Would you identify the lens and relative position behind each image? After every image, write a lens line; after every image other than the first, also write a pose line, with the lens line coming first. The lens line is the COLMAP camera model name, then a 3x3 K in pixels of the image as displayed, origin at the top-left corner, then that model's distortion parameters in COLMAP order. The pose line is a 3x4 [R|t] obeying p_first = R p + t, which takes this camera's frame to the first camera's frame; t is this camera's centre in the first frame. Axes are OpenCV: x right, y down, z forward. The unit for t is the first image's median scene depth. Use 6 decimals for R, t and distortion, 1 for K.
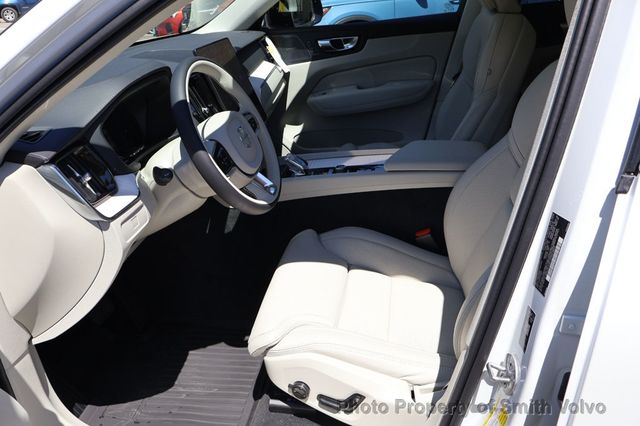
lens RADIAL K [[521.2, 0, 320.0], [0, 521.2, 213.0], [0, 0, 1]] dist [-0.007670, -0.002108]
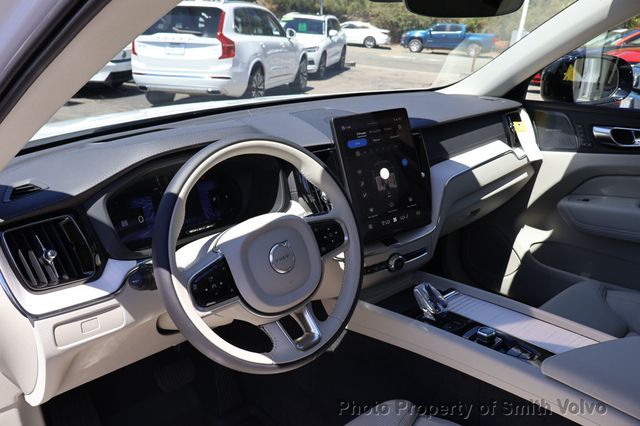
lens RADIAL K [[521.2, 0, 320.0], [0, 521.2, 213.0], [0, 0, 1]] dist [-0.007670, -0.002108]
pose [[0.766727, 0.272233, -0.581394, 0.150064], [-0.312059, 0.949488, 0.033055, -0.129944], [0.561026, 0.156085, 0.812950, 0.248144]]
